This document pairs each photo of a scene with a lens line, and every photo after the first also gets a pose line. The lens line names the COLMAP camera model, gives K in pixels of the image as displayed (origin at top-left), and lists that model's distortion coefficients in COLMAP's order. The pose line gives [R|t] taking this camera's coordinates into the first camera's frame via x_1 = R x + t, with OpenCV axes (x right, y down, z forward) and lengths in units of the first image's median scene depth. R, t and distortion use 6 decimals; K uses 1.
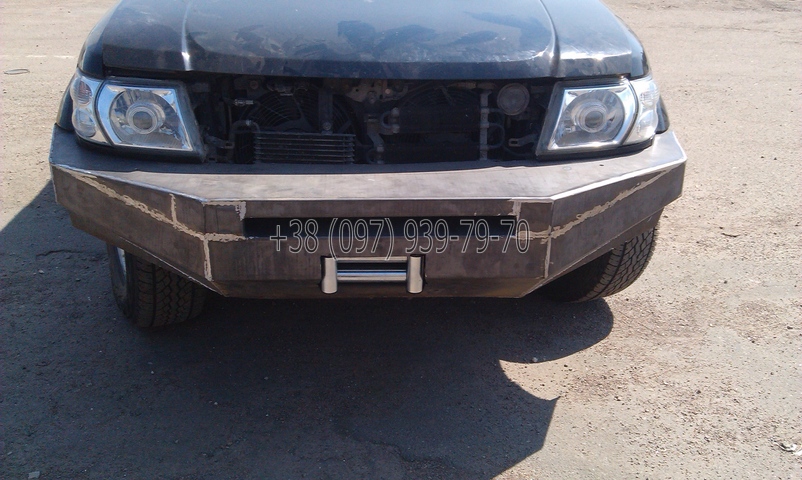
lens RADIAL K [[783.3, 0, 401.0], [0, 783.3, 240.0], [0, 0, 1]] dist [0.121719, -0.369943]
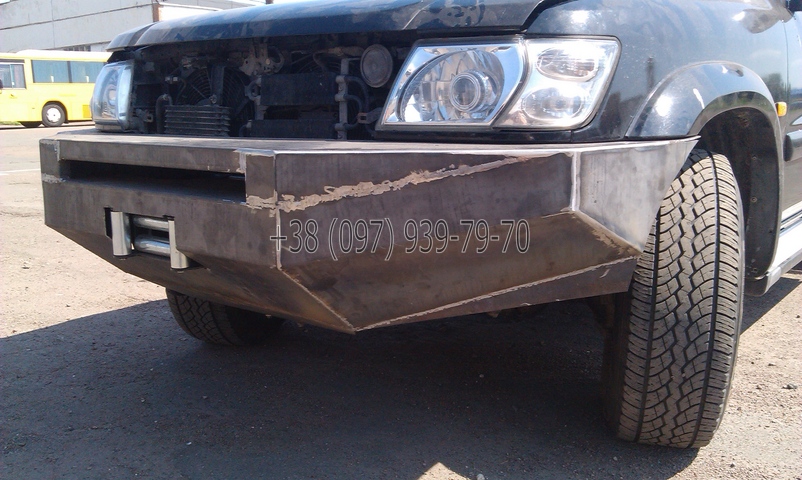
lens RADIAL K [[783.3, 0, 401.0], [0, 783.3, 240.0], [0, 0, 1]] dist [0.121719, -0.369943]
pose [[0.733465, 0.091695, -0.673514, 0.750731], [-0.258445, 0.954063, -0.151560, 0.103168], [0.628677, 0.285230, 0.723470, 0.541886]]
